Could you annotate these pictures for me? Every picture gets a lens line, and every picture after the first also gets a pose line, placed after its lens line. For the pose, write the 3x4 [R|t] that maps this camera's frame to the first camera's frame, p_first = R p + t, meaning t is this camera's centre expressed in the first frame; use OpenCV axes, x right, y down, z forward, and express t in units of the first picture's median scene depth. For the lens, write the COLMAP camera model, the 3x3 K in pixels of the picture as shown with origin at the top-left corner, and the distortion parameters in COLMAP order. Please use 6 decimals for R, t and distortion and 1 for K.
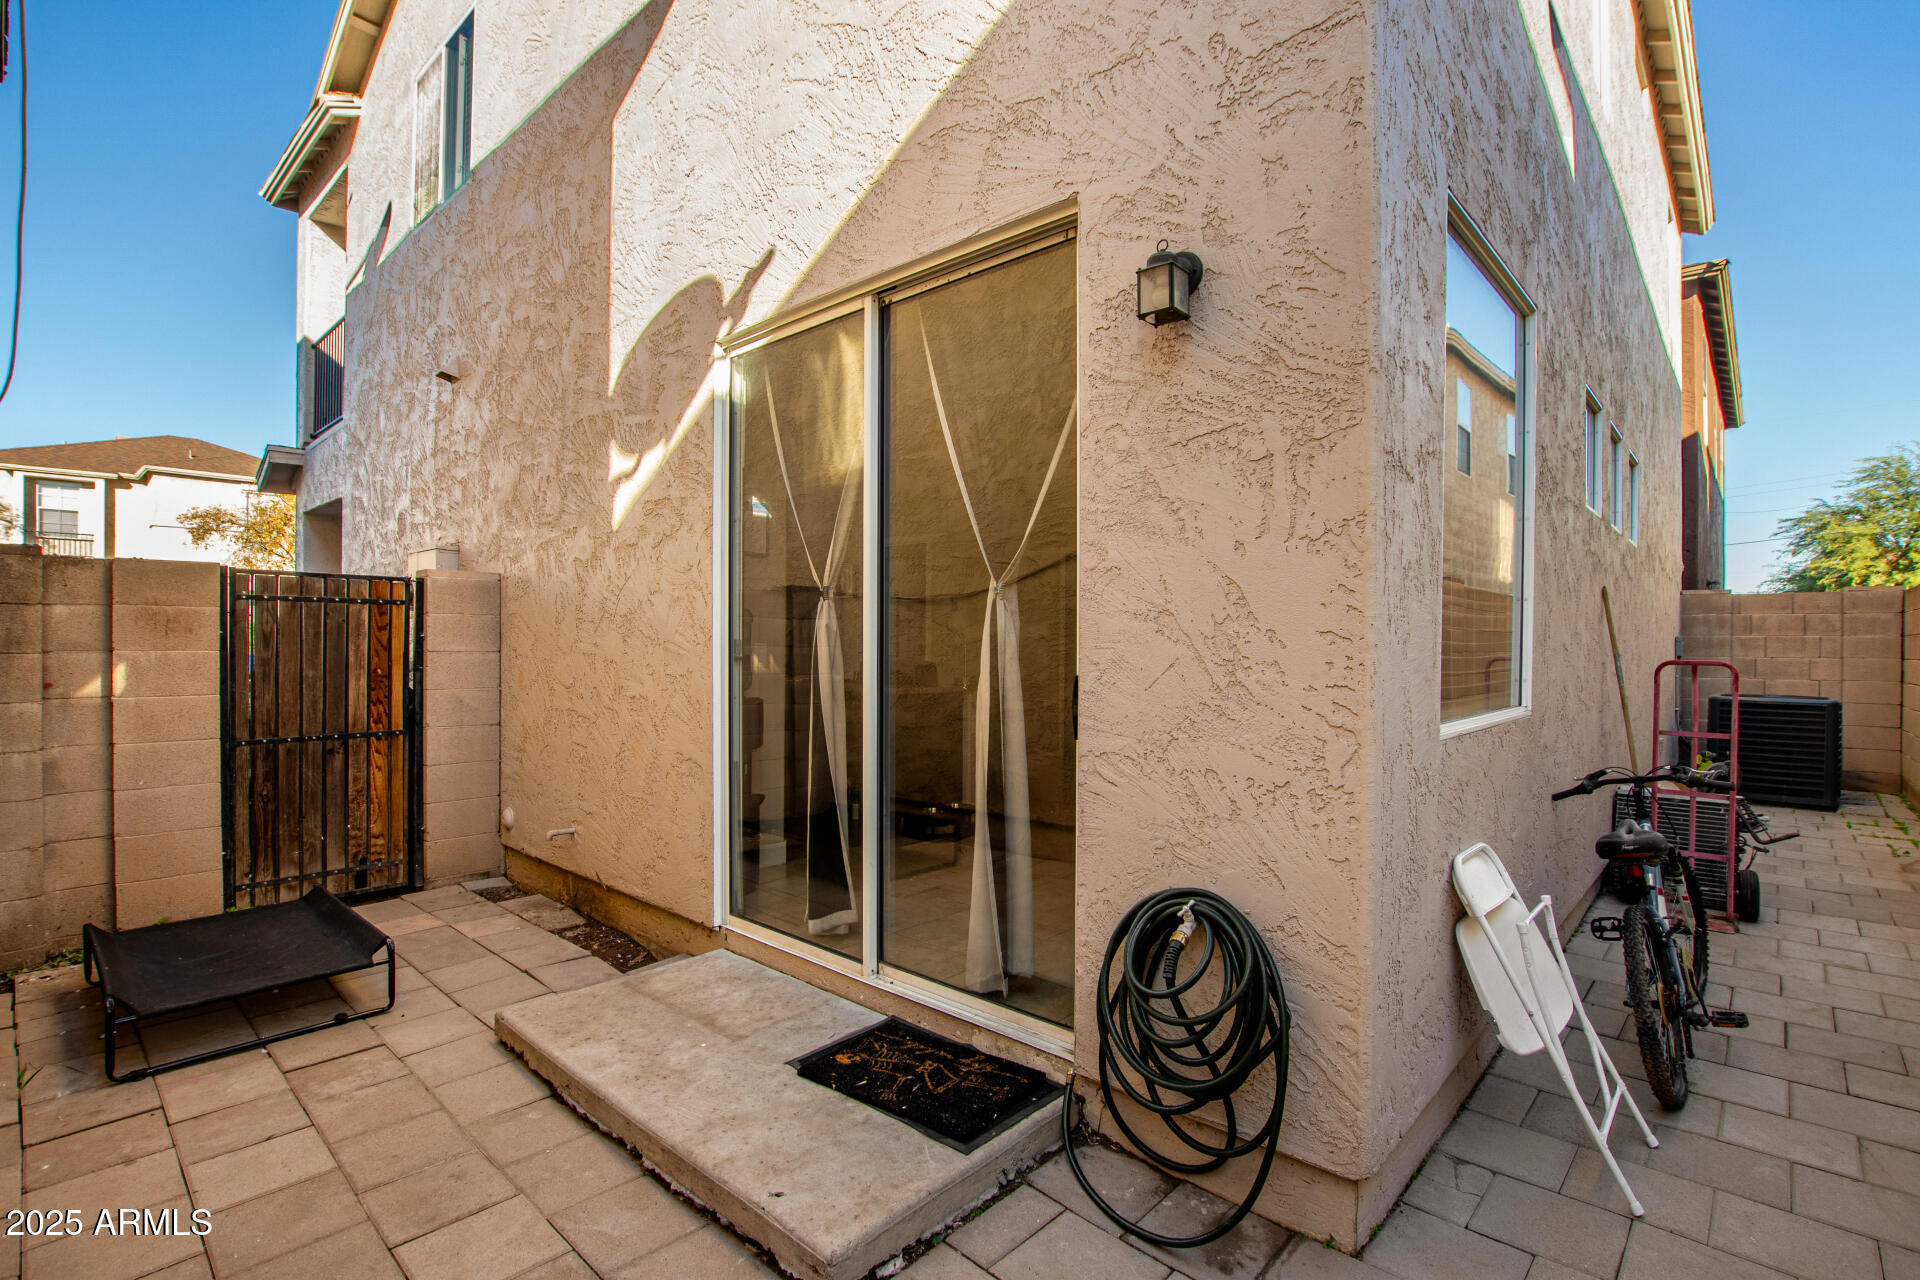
lens RADIAL K [[890.1, 0, 949.1], [0, 890.1, 634.6], [0, 0, 1]] dist [0.000795, -0.000390]
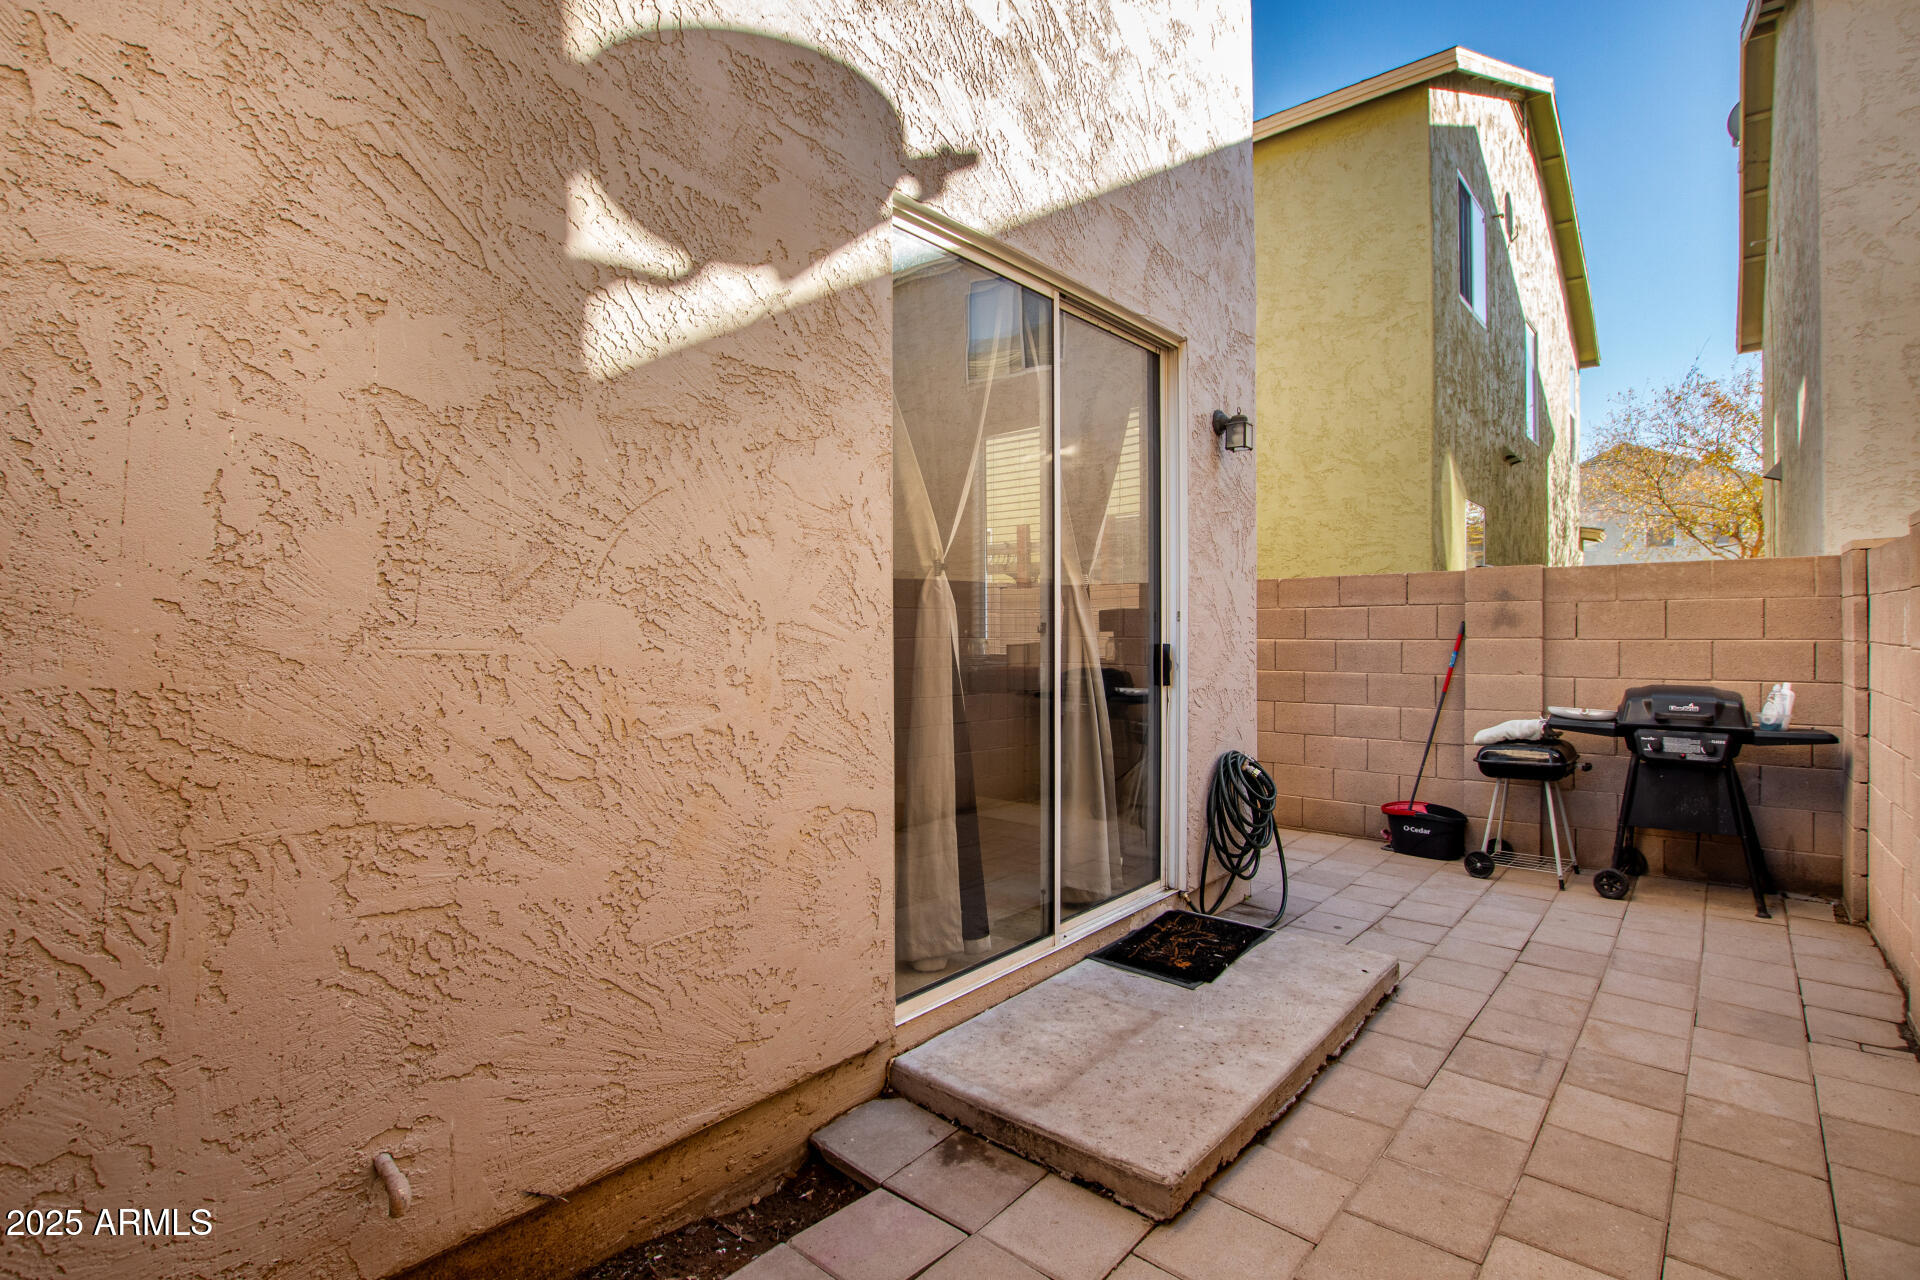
lens RADIAL K [[857.1, 0, 960.0], [0, 857.1, 640.0], [0, 0, 1]] dist [-0.026752, 0.000138]
pose [[-0.002637, -0.008498, 0.999960, -1.139568], [0.012258, 0.999888, 0.008530, 0.020133], [-0.999921, 0.012280, -0.002533, 1.165620]]
